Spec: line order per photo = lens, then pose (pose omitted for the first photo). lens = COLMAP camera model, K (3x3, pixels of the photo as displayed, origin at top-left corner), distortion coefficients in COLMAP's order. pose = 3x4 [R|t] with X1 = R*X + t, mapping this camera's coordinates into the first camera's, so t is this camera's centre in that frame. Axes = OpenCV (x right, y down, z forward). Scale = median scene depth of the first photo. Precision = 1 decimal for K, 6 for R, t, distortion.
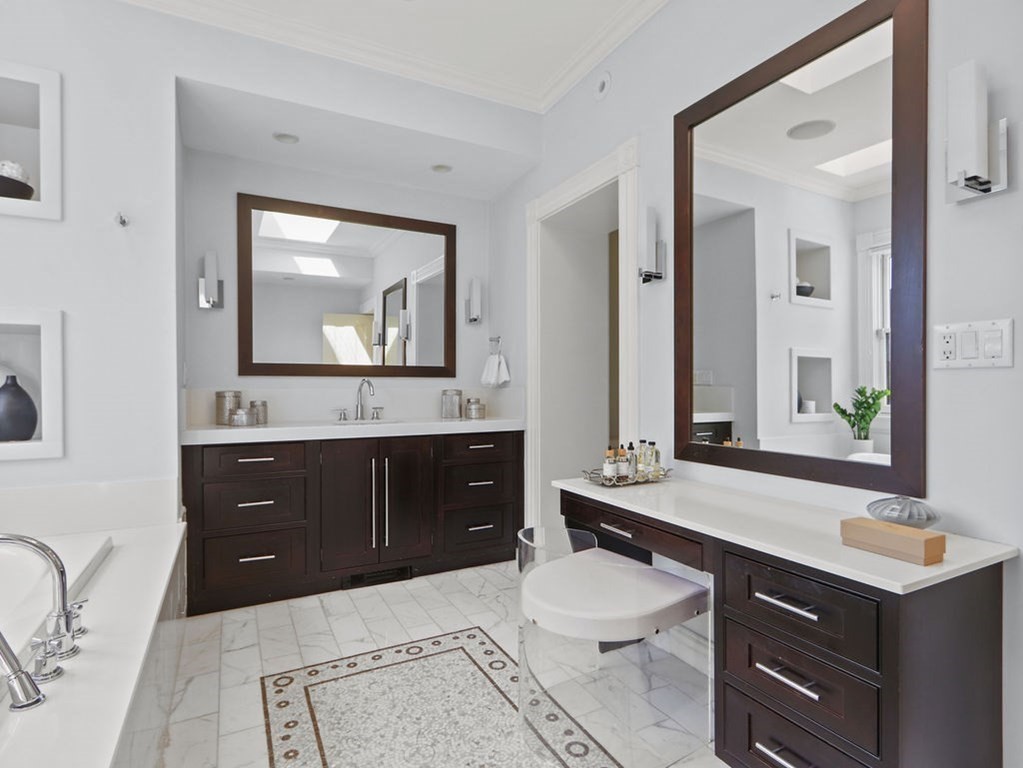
lens RADIAL K [[536.6, 0, 511.5], [0, 536.6, 391.0], [0, 0, 1]] dist [0.002368, -0.000950]
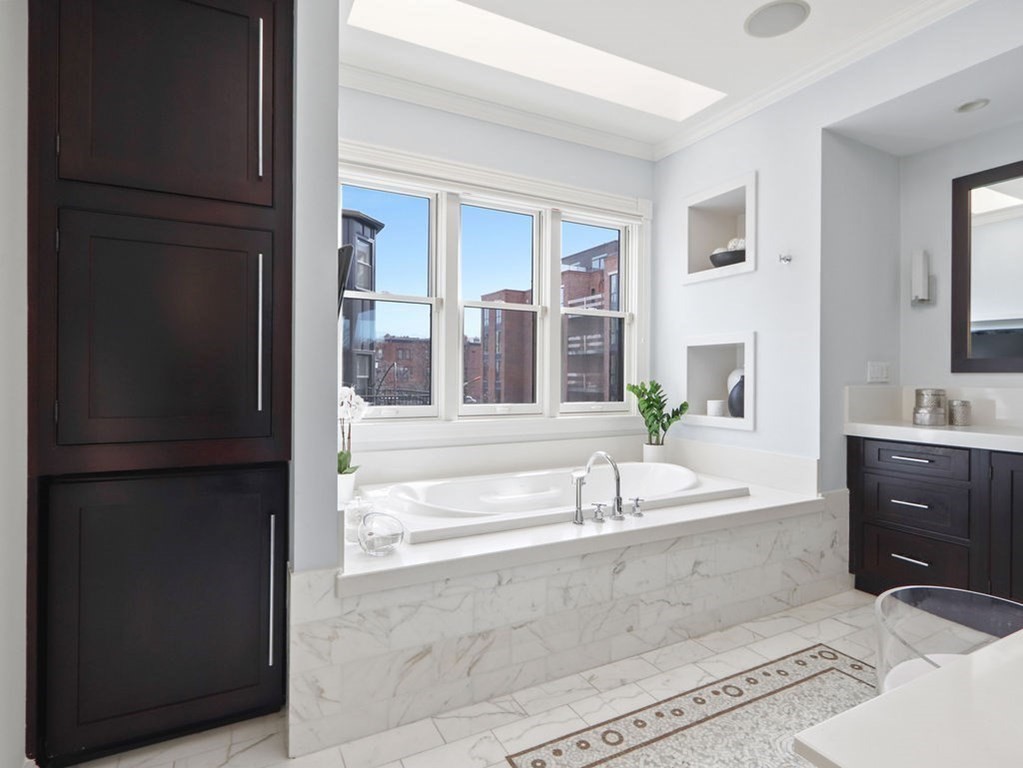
lens RADIAL K [[536.6, 0, 510.3], [0, 536.6, 378.2], [0, 0, 1]] dist [0.002368, -0.000950]
pose [[-0.009965, -0.002976, -0.999946, 0.651784], [-0.018558, 0.999824, -0.002790, -0.004072], [0.999778, 0.018530, -0.010019, 0.348935]]
